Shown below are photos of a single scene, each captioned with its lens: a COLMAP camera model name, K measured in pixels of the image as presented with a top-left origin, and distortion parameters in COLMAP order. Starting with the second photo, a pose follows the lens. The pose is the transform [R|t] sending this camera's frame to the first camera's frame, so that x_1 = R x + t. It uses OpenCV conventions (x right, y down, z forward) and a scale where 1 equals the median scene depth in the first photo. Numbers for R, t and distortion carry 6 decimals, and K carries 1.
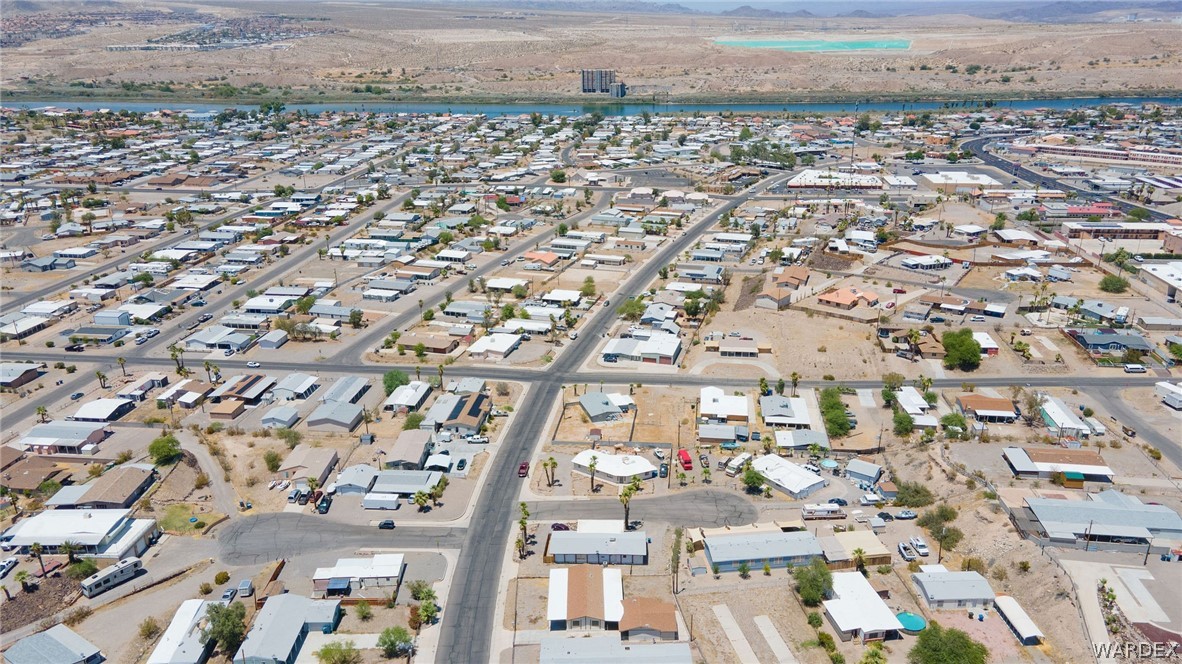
lens RADIAL K [[861.1, 0, 591.0], [0, 861.1, 332.0], [0, 0, 1]] dist [0.040230, 0.002765]
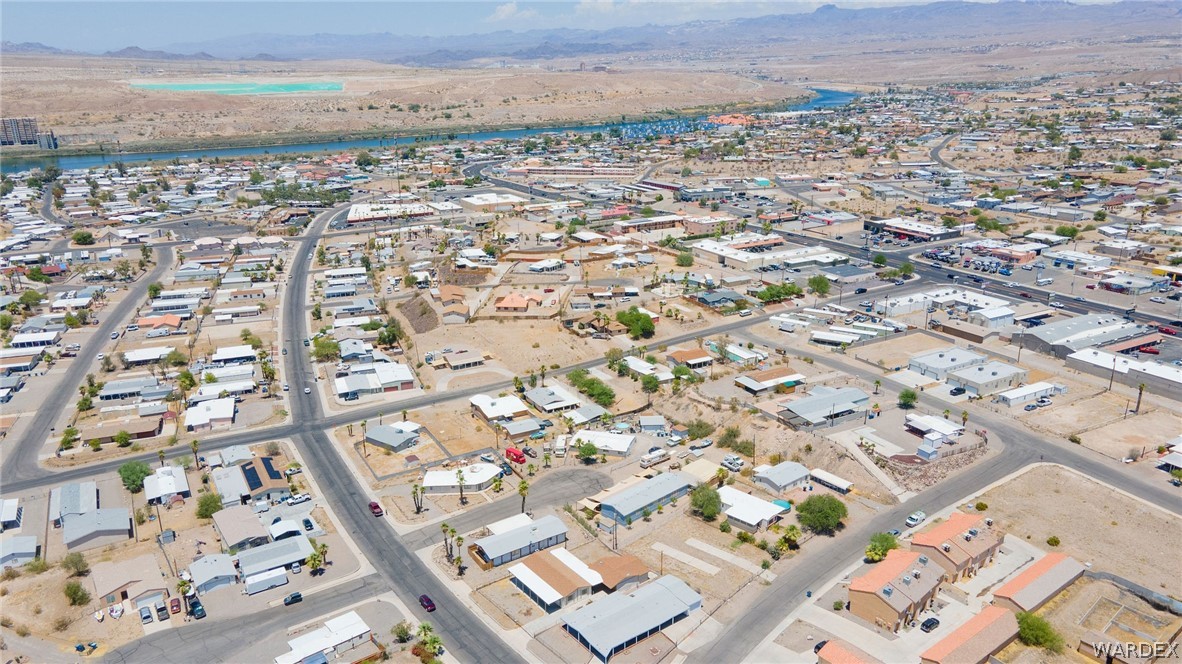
lens RADIAL K [[861.1, 0, 591.0], [0, 861.1, 332.0], [0, 0, 1]] dist [0.040230, 0.002765]
pose [[0.807870, -0.180914, 0.560907, -0.233463], [0.205941, 0.978381, 0.018951, -0.002851], [-0.552209, 0.100204, 0.827662, 0.020595]]
